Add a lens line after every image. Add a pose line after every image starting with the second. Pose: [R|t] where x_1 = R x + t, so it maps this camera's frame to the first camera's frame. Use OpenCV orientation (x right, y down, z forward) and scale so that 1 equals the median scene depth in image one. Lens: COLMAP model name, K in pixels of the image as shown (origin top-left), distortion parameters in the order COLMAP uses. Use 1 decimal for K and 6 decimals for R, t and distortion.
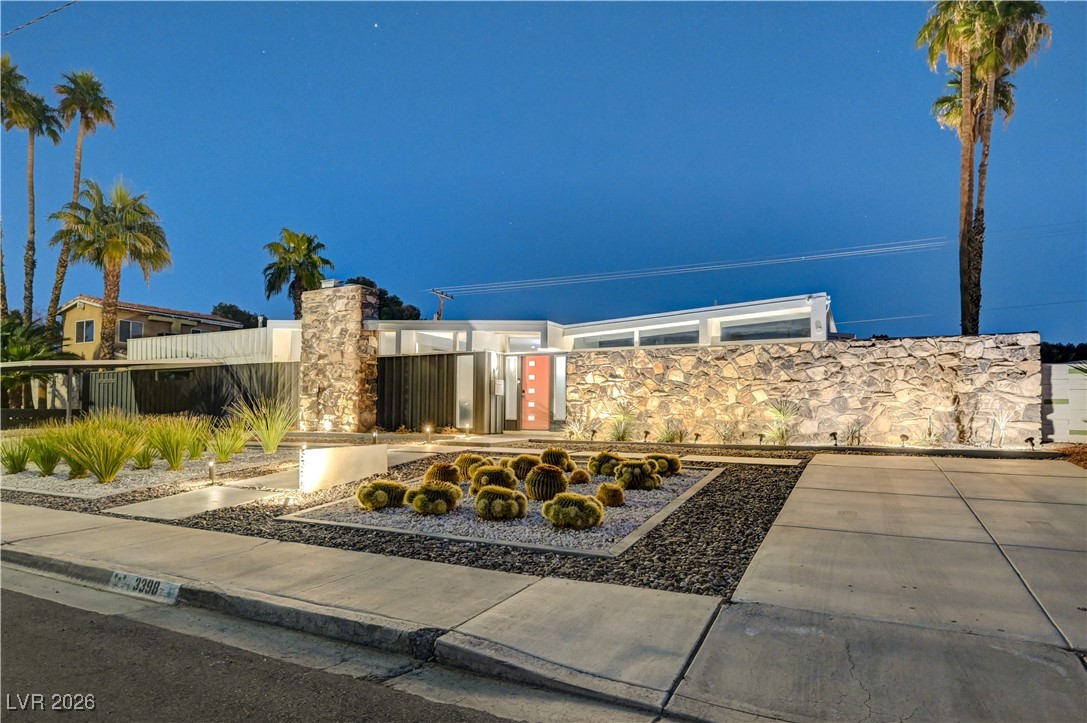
lens RADIAL K [[611.0, 0, 546.5], [0, 611.0, 345.7], [0, 0, 1]] dist [-0.003457, -0.000593]
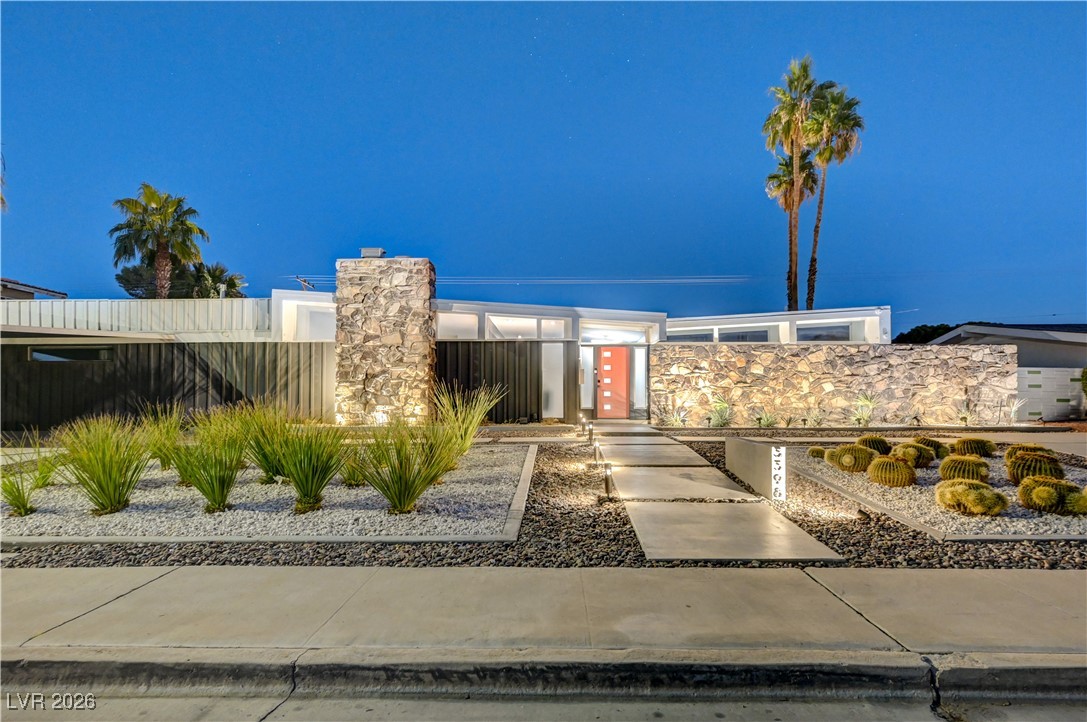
lens RADIAL K [[503.1, 0, 543.5], [0, 503.1, 361.0], [0, 0, 1]] dist [0.000161, -0.000145]
pose [[0.899088, 0.030505, 0.436704, -0.525010], [-0.042852, 0.998911, 0.018448, 0.031524], [-0.435665, -0.035300, 0.899416, 0.303938]]
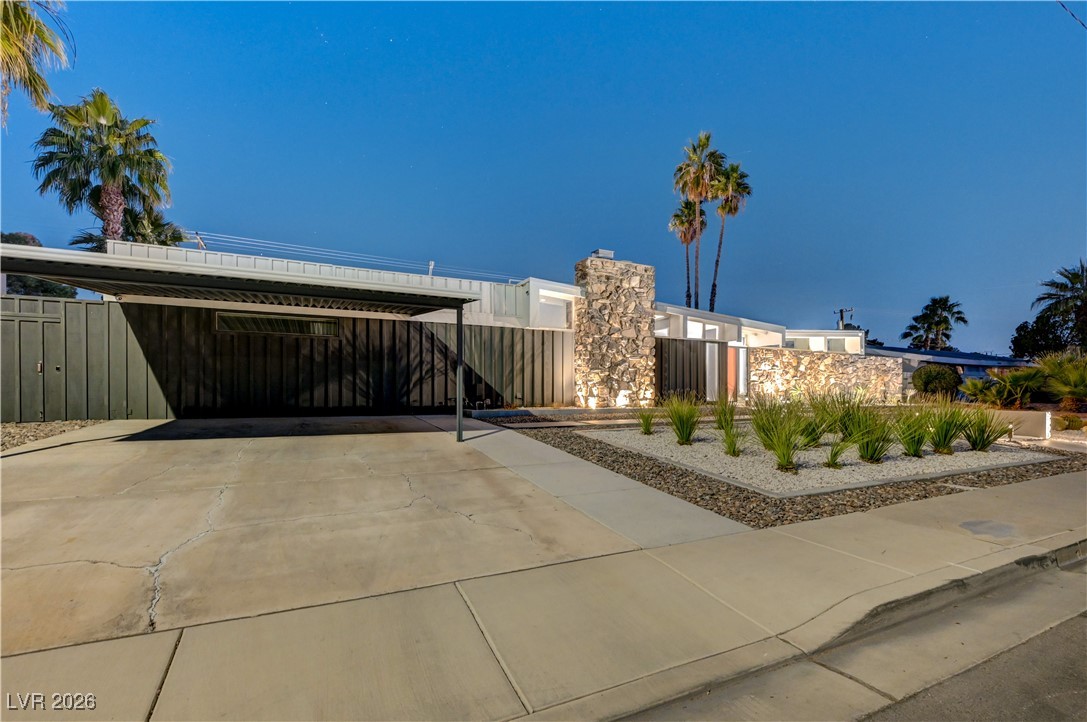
lens RADIAL K [[493.7, 0, 543.5], [0, 493.7, 361.0], [0, 0, 1]] dist [0.001263, 0.000068]
pose [[0.589822, 0.049698, 0.806003, -1.221327], [-0.092373, 0.995705, 0.006203, 0.082454], [-0.802233, -0.078112, 0.591879, 0.717295]]
